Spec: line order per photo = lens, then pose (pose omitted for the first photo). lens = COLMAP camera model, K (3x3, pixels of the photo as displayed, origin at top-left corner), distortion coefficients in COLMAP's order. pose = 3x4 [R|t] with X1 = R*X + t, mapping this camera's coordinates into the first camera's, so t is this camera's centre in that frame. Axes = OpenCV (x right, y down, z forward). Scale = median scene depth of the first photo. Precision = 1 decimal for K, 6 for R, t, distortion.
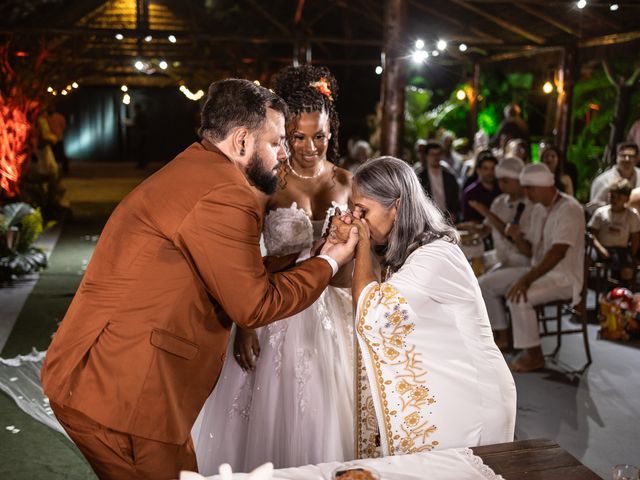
lens RADIAL K [[723.2, 0, 320.0], [0, 723.2, 240.0], [0, 0, 1]] dist [0.033889, 0.014729]
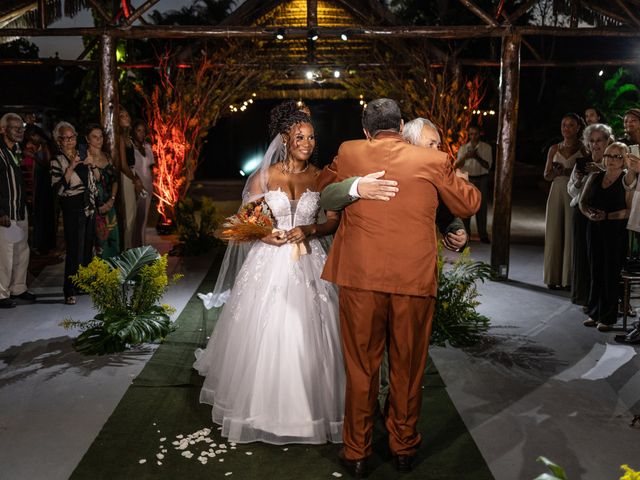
lens RADIAL K [[723.2, 0, 320.0], [0, 723.2, 240.0], [0, 0, 1]] dist [0.033889, 0.014729]
pose [[0.970069, 0.030613, -0.240894, -0.023708], [-0.035168, 0.999274, -0.014630, -0.033152], [0.240271, 0.022664, 0.970441, 0.175131]]
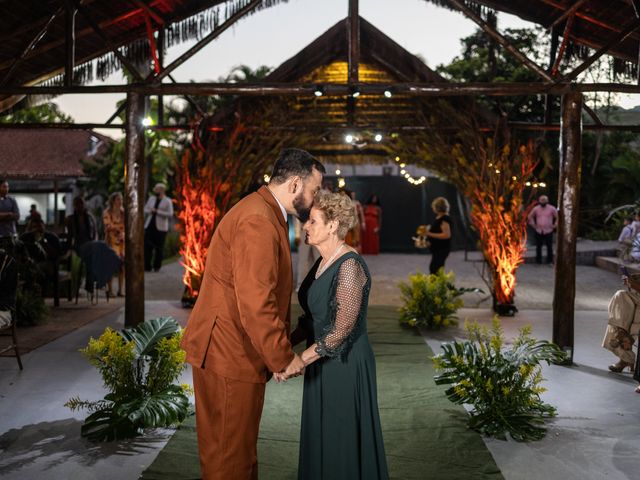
lens RADIAL K [[760.1, 0, 320.0], [0, 760.1, 240.0], [0, 0, 1]] dist [0.052073, 0.038798]
pose [[0.956821, 0.014092, -0.290335, -0.033171], [-0.049812, 0.991998, -0.116010, -0.029449], [0.286377, 0.125463, 0.949867, 0.205326]]
